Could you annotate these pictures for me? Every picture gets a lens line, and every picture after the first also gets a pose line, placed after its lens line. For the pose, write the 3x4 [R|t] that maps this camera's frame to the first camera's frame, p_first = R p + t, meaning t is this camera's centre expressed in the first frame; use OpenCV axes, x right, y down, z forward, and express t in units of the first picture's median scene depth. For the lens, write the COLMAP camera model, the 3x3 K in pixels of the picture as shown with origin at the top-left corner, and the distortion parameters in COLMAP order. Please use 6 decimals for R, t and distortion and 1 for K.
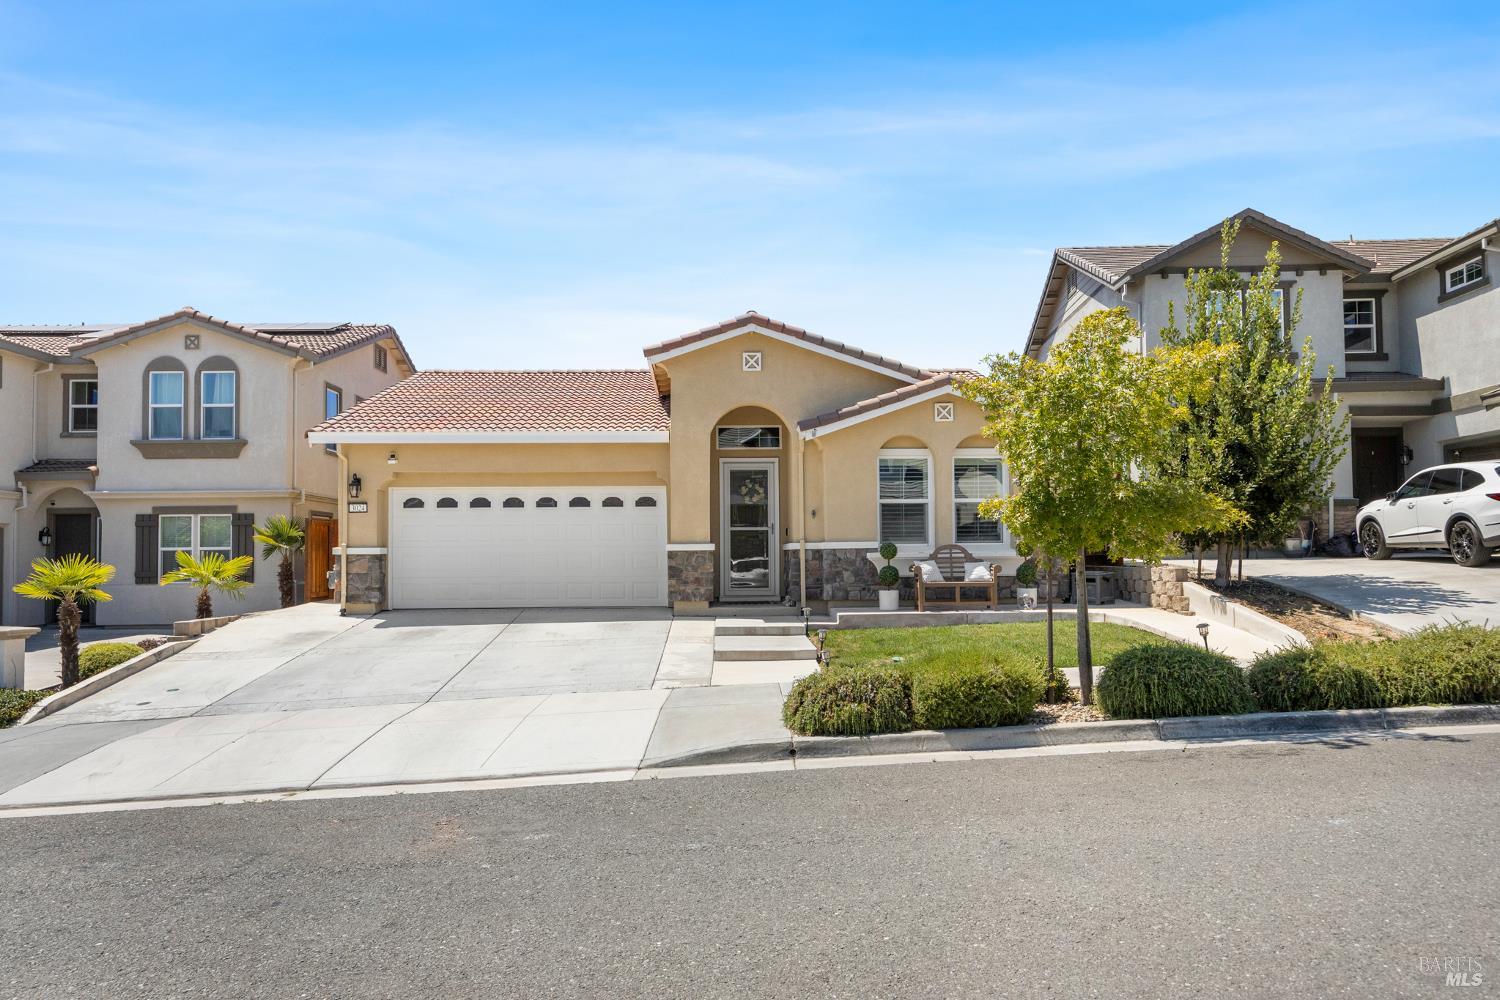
lens RADIAL K [[1044.6, 0, 751.0], [0, 1044.6, 561.9], [0, 0, 1]] dist [-0.008687, -0.001540]
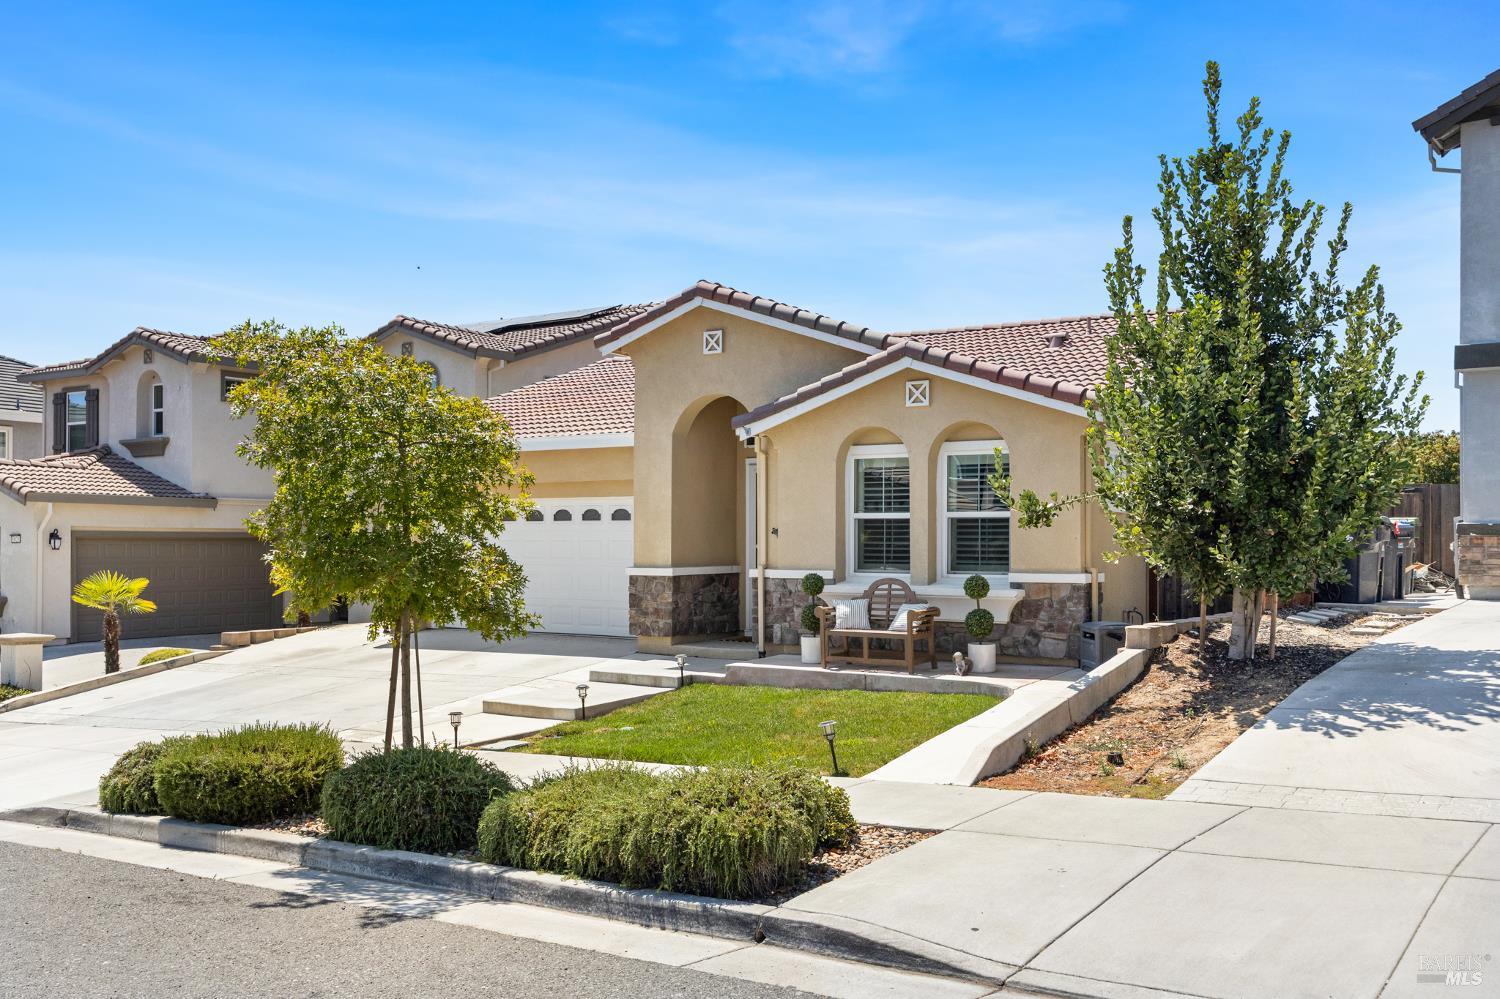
lens RADIAL K [[1304.8, 0, 751.3], [0, 1304.8, 602.9], [0, 0, 1]] dist [-0.003612, 0.001382]
pose [[0.822610, 0.036693, -0.567420, 0.601271], [-0.010974, 0.998754, 0.048677, -0.040722], [0.568499, -0.033815, 0.821988, 0.186206]]
